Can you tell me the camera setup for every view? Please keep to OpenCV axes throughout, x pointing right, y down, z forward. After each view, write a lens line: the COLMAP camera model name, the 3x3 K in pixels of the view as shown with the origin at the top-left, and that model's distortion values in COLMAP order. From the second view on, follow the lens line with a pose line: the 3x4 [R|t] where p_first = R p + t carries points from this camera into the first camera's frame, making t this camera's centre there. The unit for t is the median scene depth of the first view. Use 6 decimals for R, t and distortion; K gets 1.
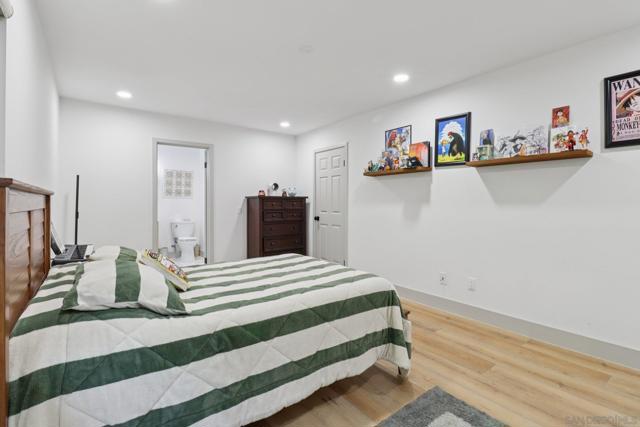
lens RADIAL K [[304.3, 0, 321.0], [0, 304.3, 204.4], [0, 0, 1]] dist [0.023071, -0.014939]
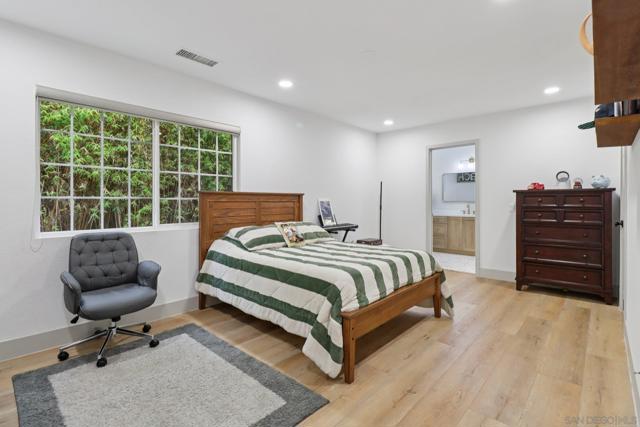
lens RADIAL K [[304.3, 0, 321.0], [0, 304.3, 204.4], [0, 0, 1]] dist [0.023071, -0.014939]
pose [[0.156921, 0.005340, -0.987597, 0.938931], [-0.003051, 0.999983, 0.004922, 0.013522], [0.987606, 0.002241, 0.156935, 0.630379]]
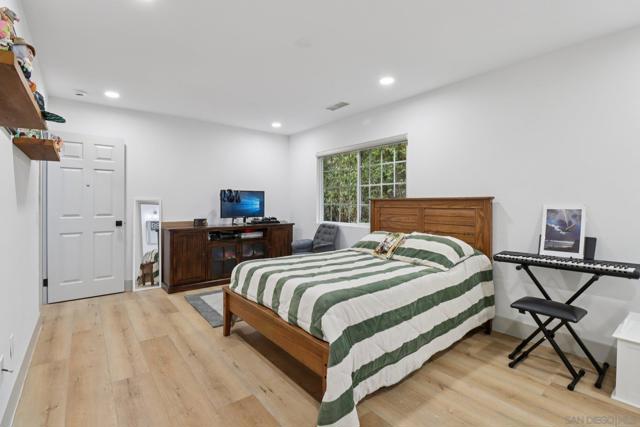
lens RADIAL K [[283.5, 0, 321.6], [0, 283.5, 203.1], [0, 0, 1]] dist [-0.032748, -0.000128]
pose [[-0.999410, -0.009106, -0.033122, -0.069565], [-0.009156, 0.999957, 0.001379, -0.011257], [0.033108, 0.001681, -0.999450, 1.784347]]
